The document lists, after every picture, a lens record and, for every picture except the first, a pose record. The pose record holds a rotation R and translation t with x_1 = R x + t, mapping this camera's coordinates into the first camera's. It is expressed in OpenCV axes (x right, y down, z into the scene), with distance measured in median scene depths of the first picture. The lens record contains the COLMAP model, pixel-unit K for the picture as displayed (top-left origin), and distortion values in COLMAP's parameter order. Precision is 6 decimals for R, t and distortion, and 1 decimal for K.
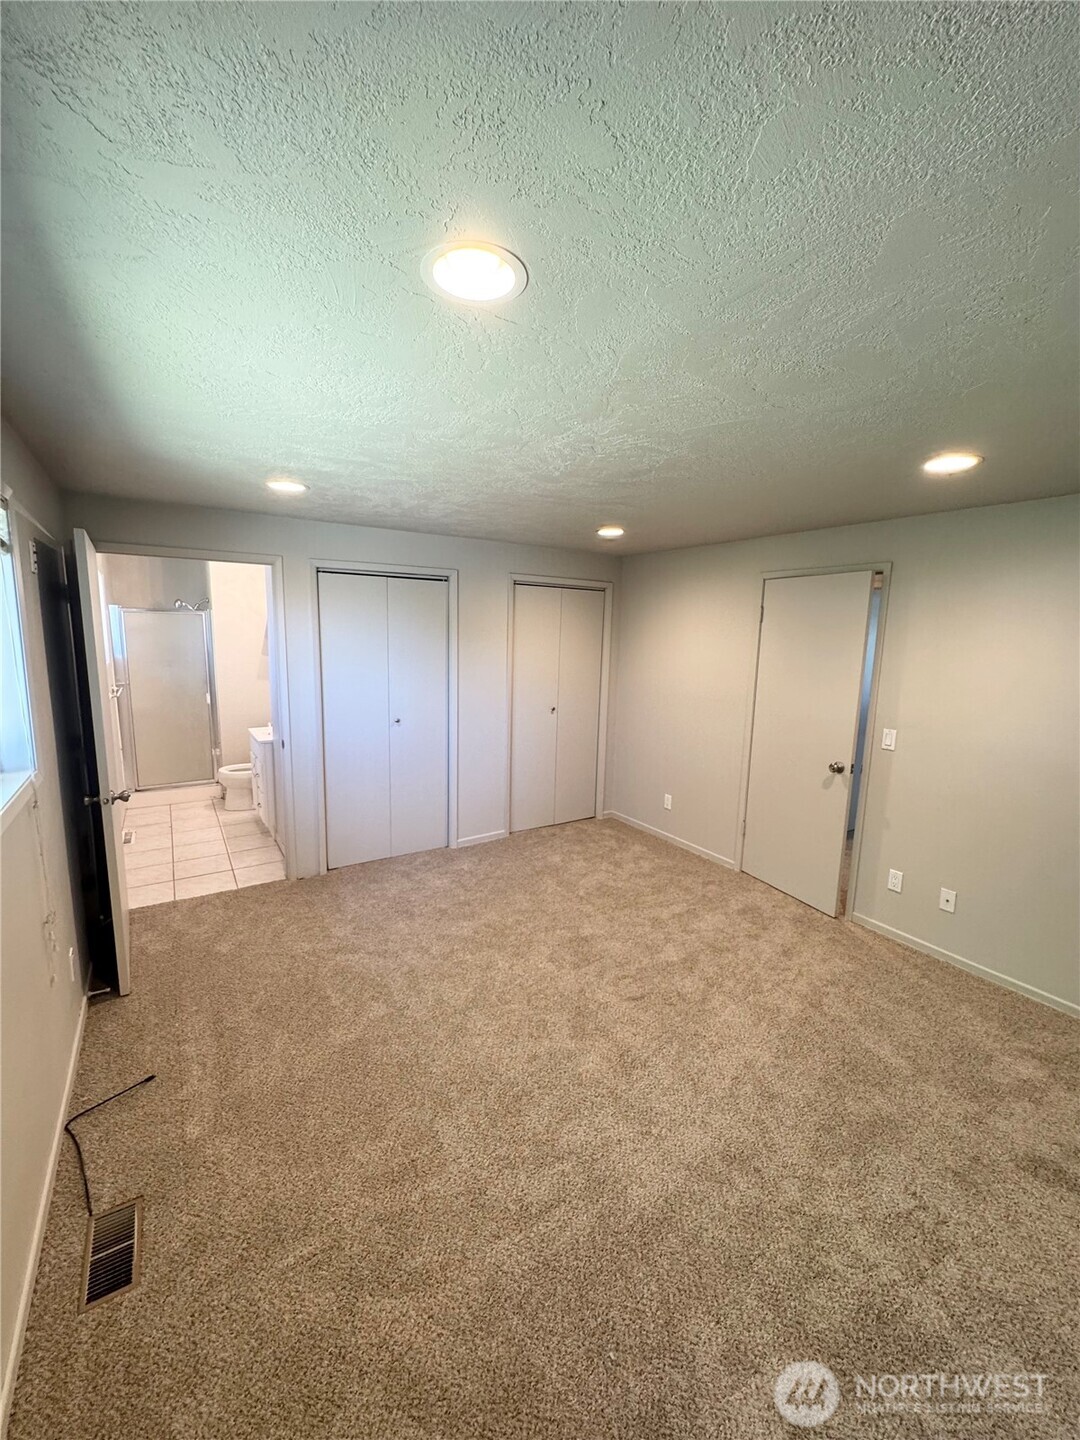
lens RADIAL K [[575.6, 0, 540.0], [0, 575.6, 720.0], [0, 0, 1]] dist [-0.003434, 0.000693]
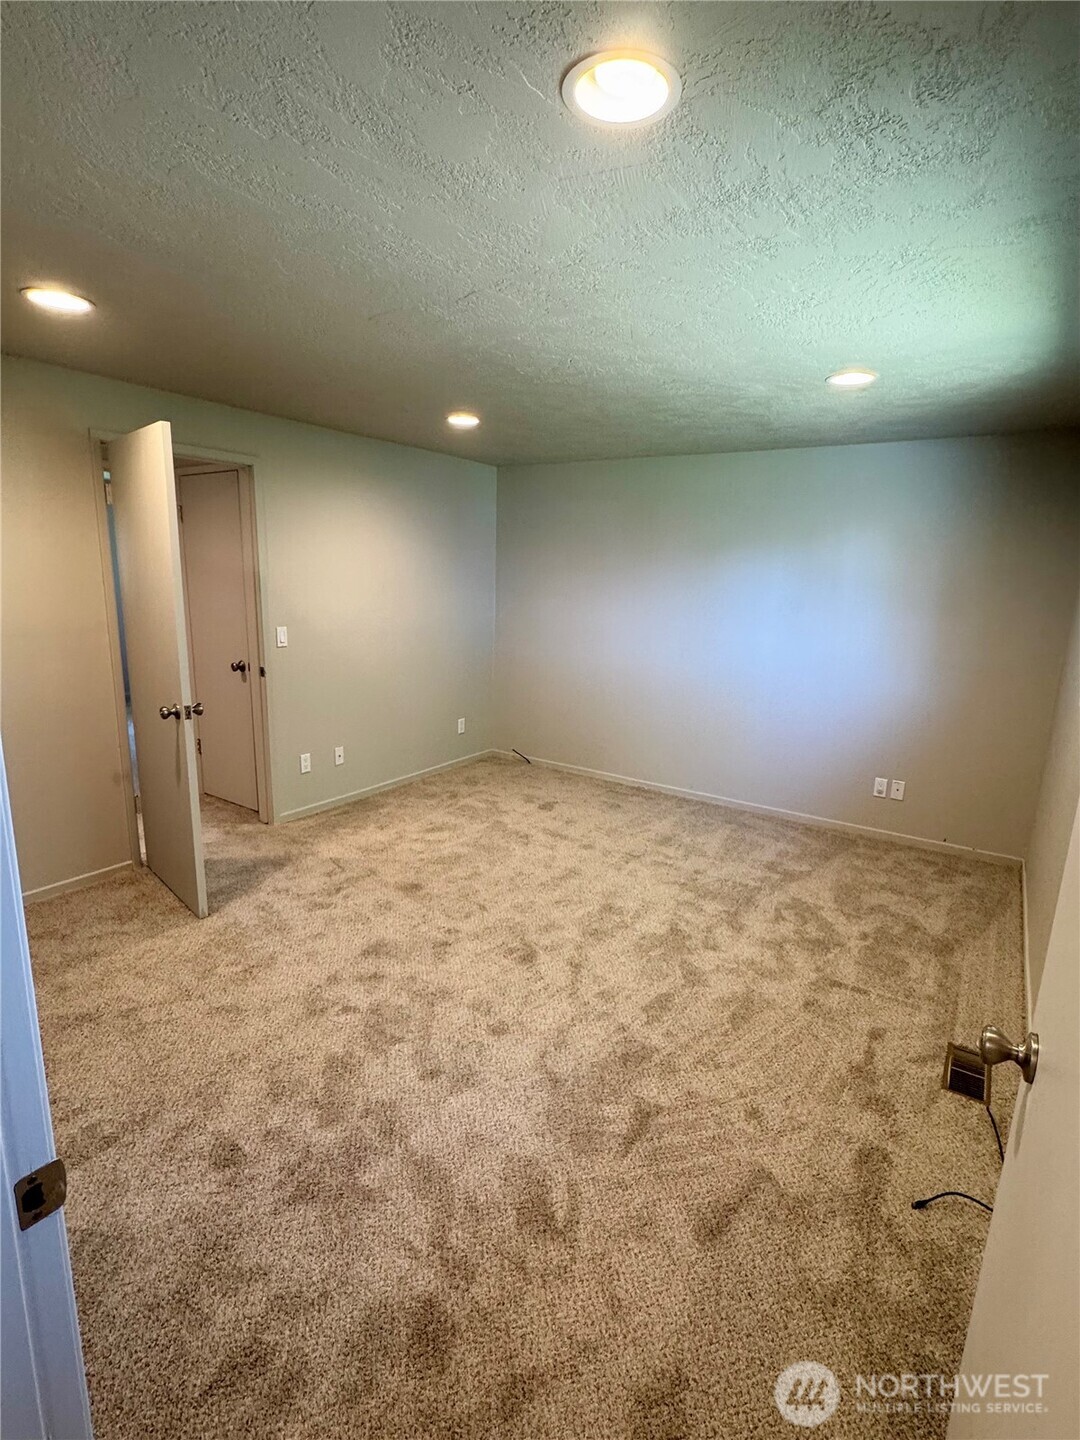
lens RADIAL K [[699.2, 0, 536.7], [0, 699.2, 720.0], [0, 0, 1]] dist [-0.002527, 0.000007]
pose [[-0.385923, -0.227867, 0.893946, -0.880539], [0.098413, 0.953316, 0.285487, -0.165215], [-0.917267, 0.198152, -0.345482, 1.255811]]
